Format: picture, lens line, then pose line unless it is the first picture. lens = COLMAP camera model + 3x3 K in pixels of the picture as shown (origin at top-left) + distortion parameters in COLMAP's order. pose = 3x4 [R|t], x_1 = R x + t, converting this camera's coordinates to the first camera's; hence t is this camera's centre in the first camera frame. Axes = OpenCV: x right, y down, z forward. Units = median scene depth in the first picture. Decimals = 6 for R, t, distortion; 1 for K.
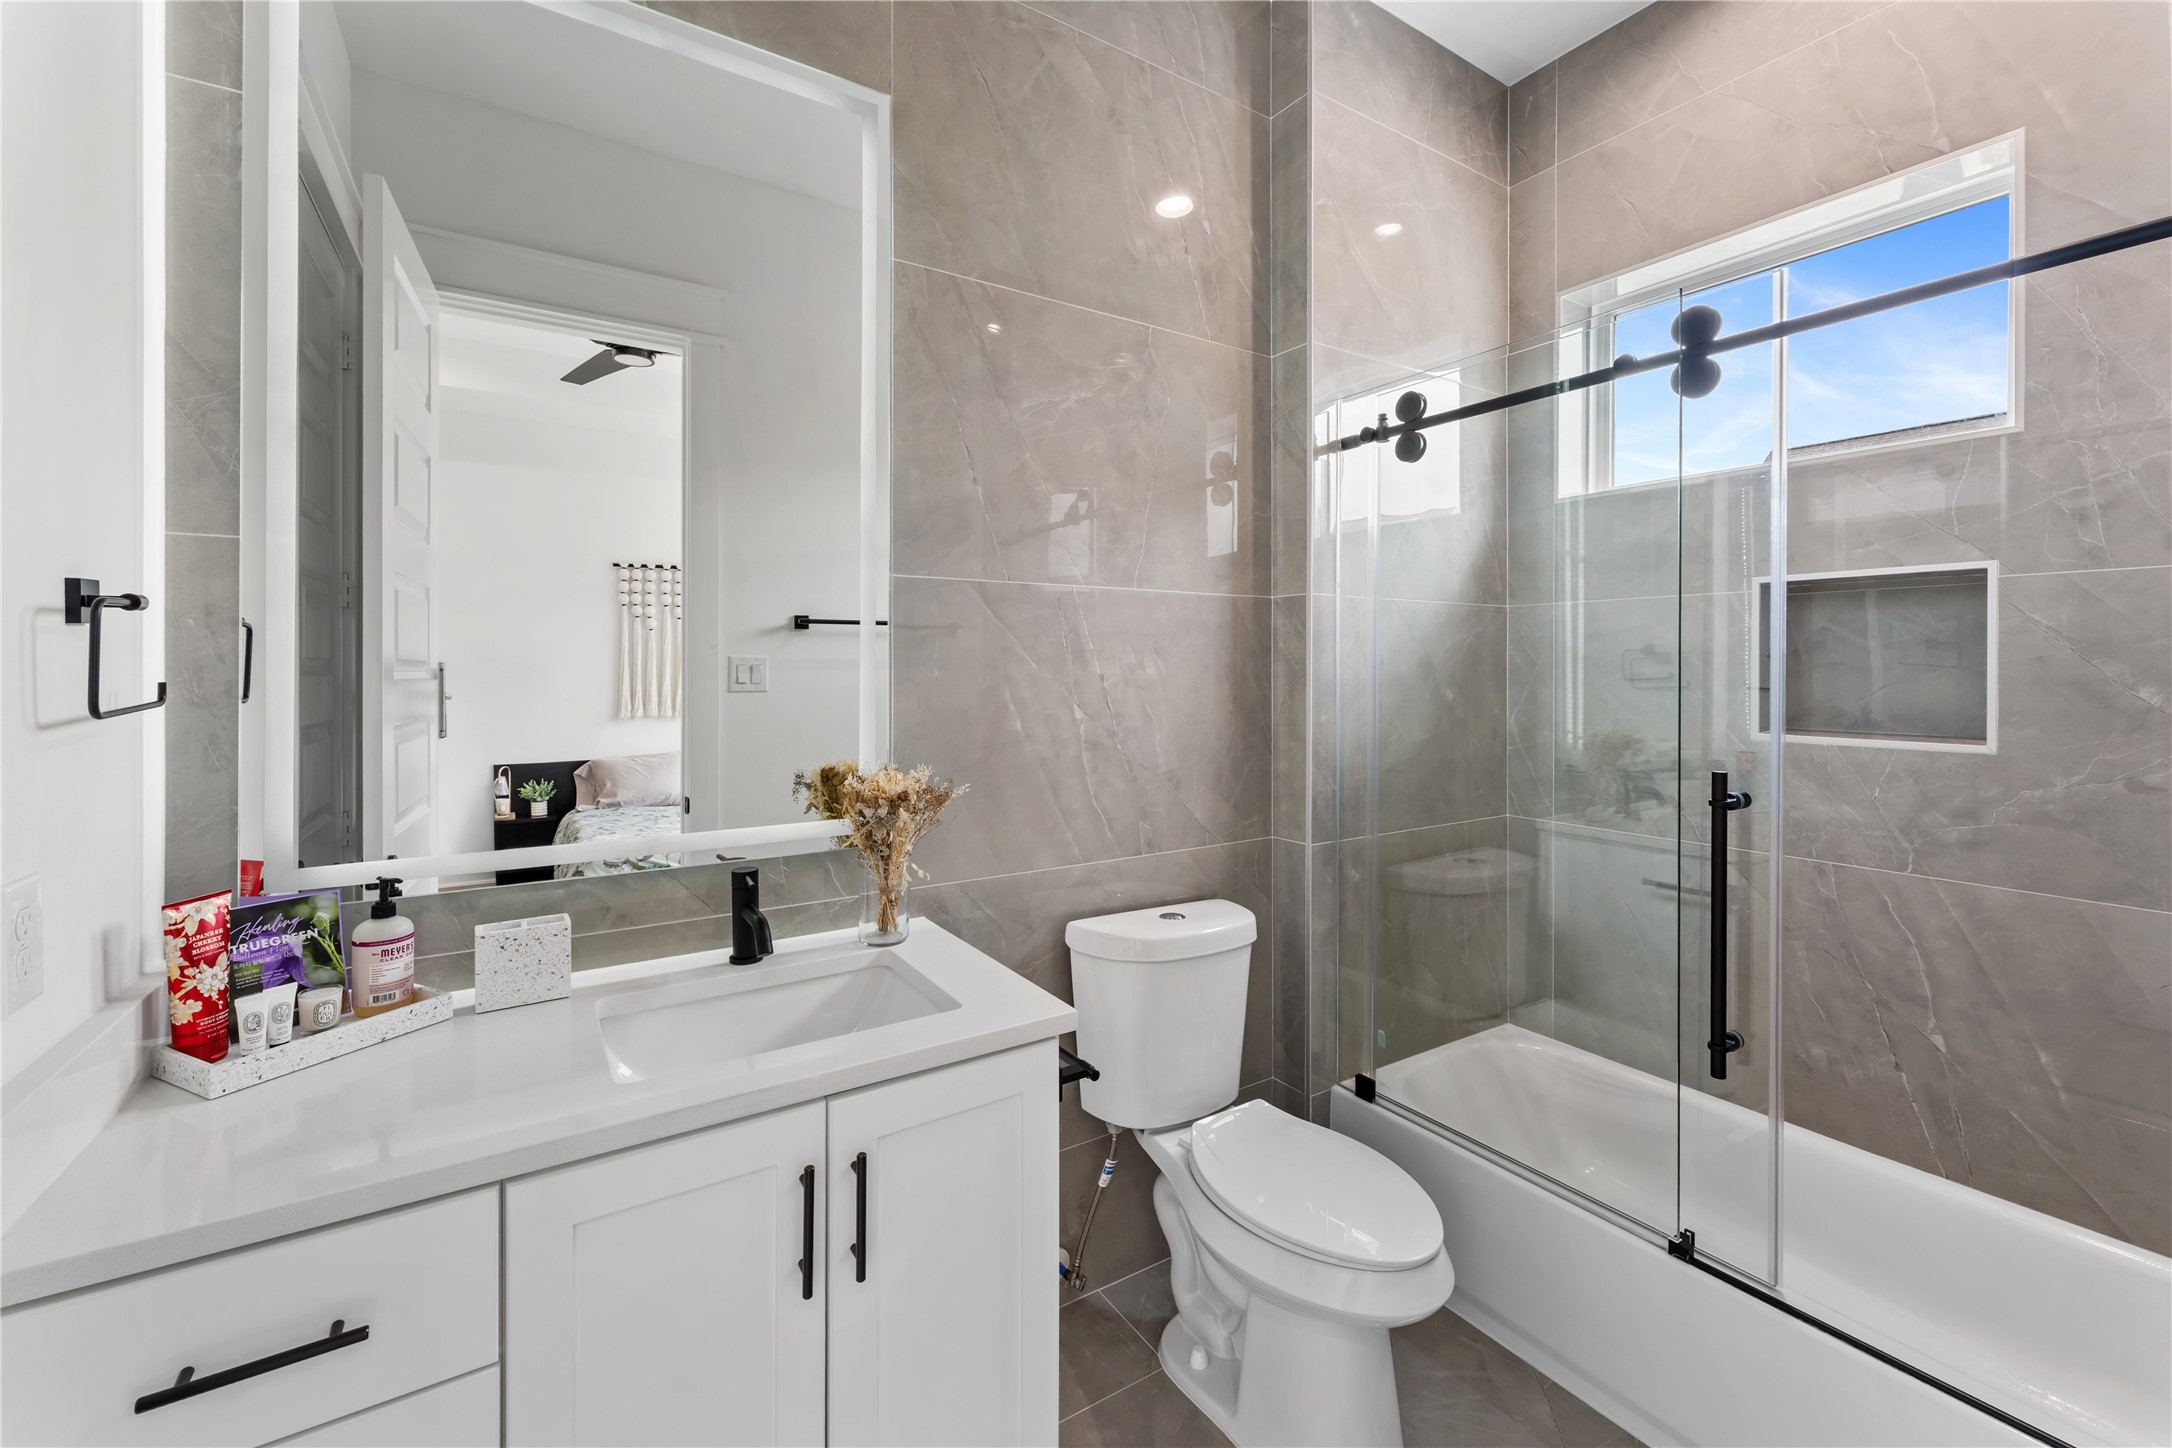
lens RADIAL K [[887.4, 0, 1079.6], [0, 887.4, 666.9], [0, 0, 1]] dist [-0.000470, -0.000111]
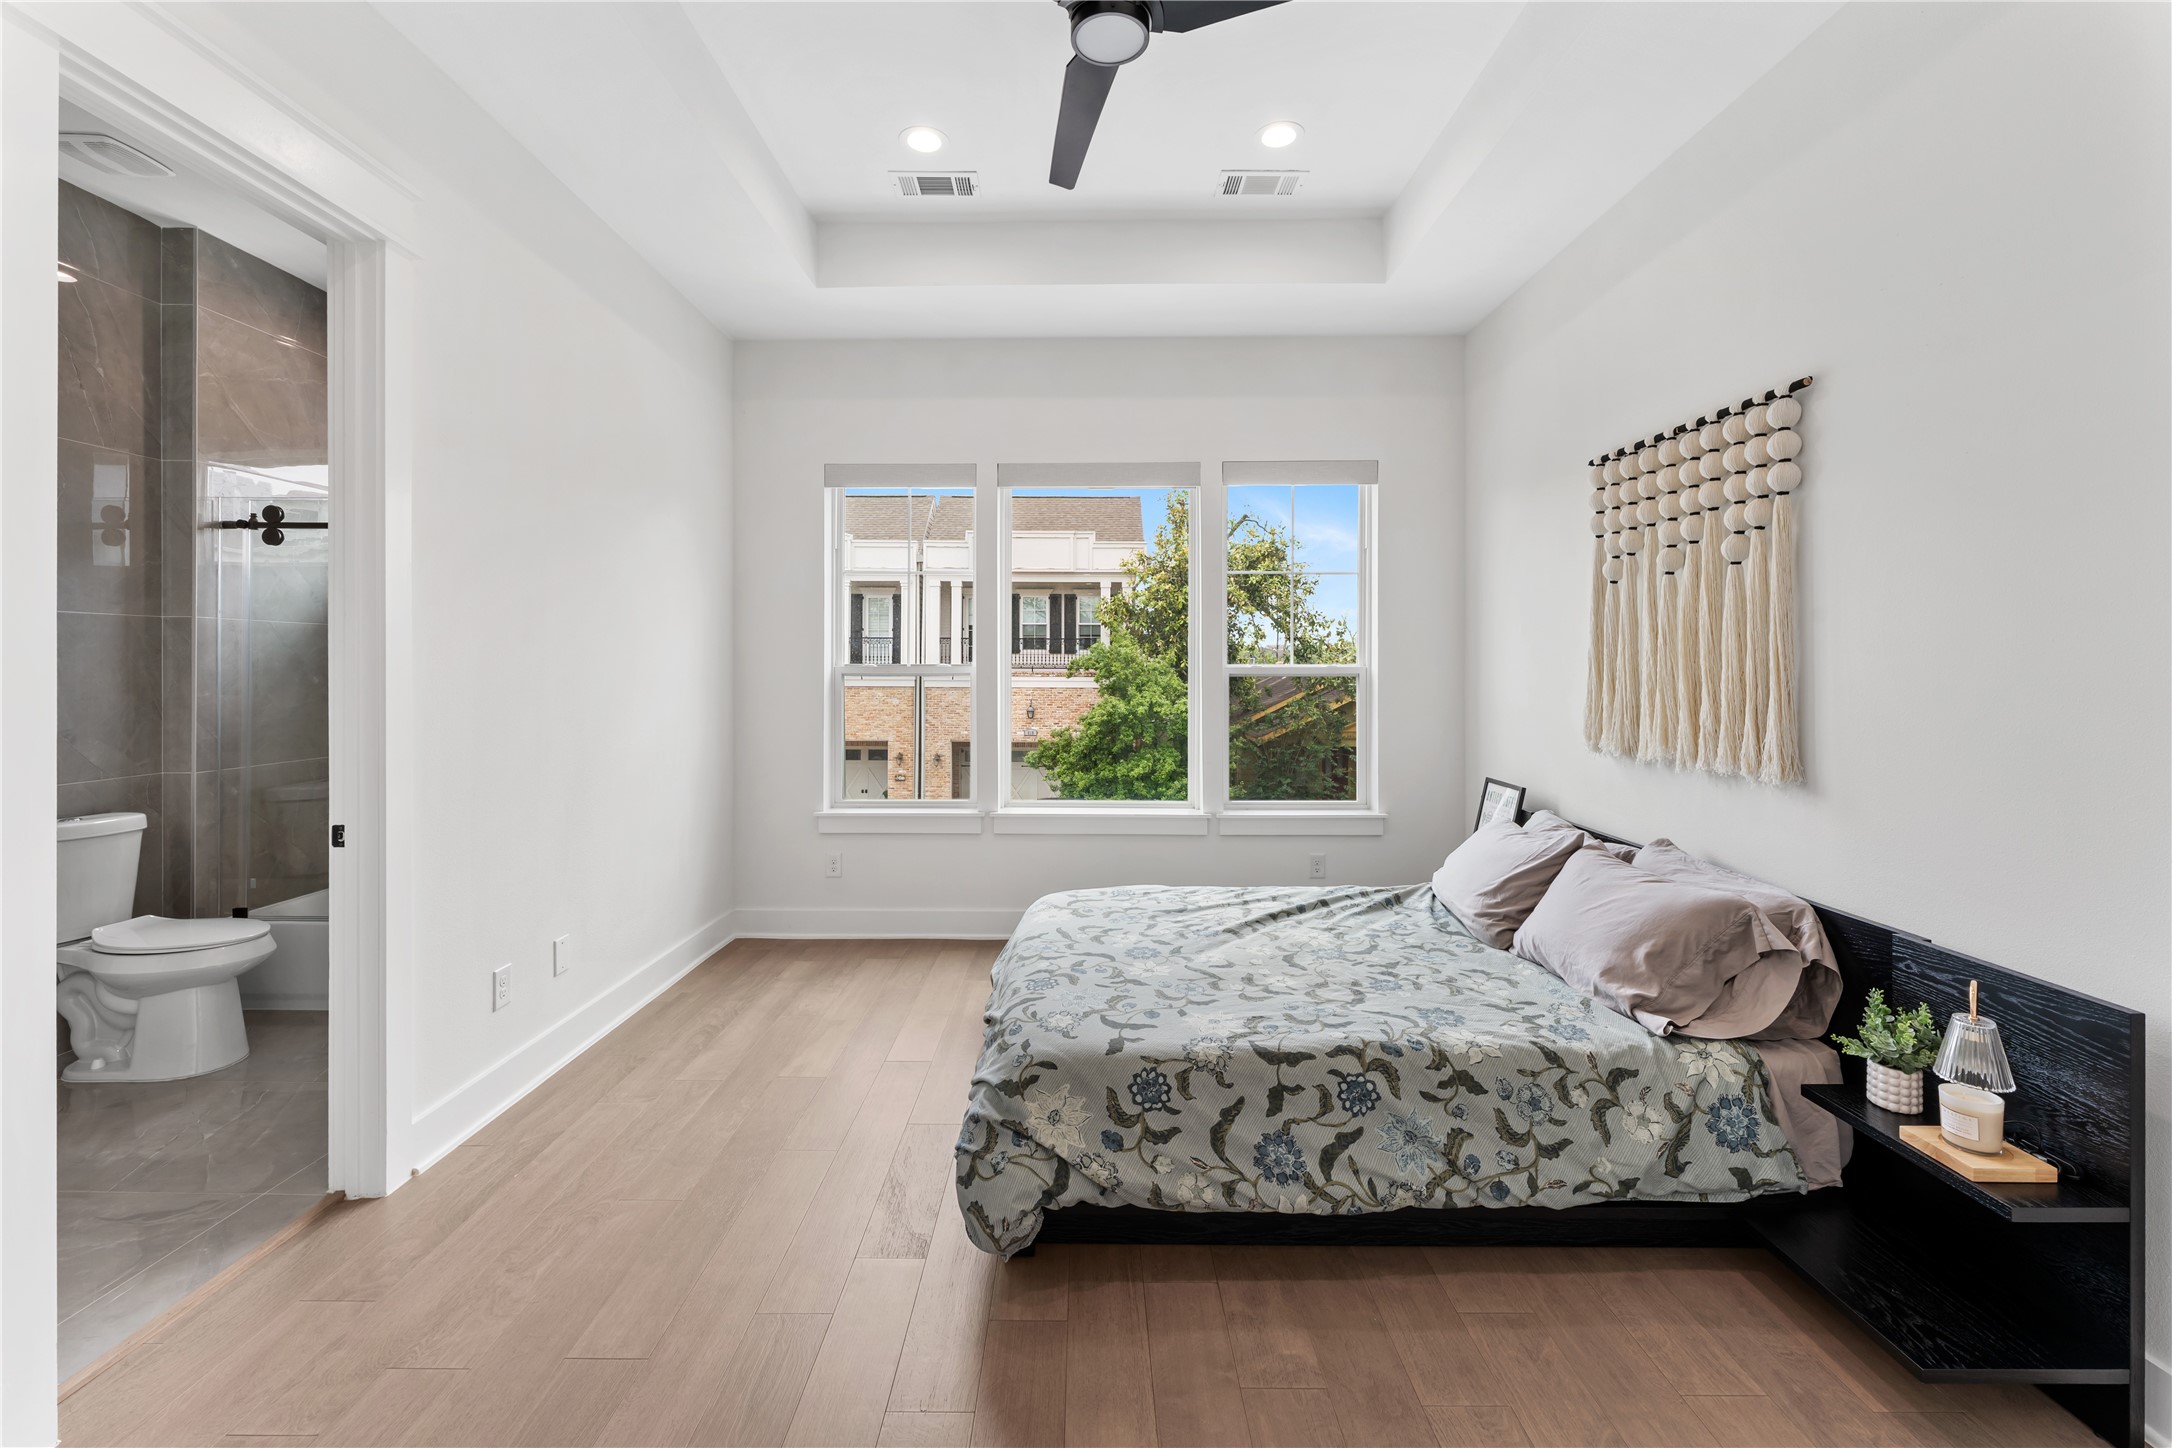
lens RADIAL K [[887.4, 0, 1084.0], [0, 887.4, 662.7], [0, 0, 1]] dist [-0.000470, -0.000111]
pose [[0.538007, -0.000453, 0.842940, -0.223911], [-0.000967, 0.999999, 0.001154, -0.002670], [-0.842940, -0.001436, 0.538006, -1.198562]]
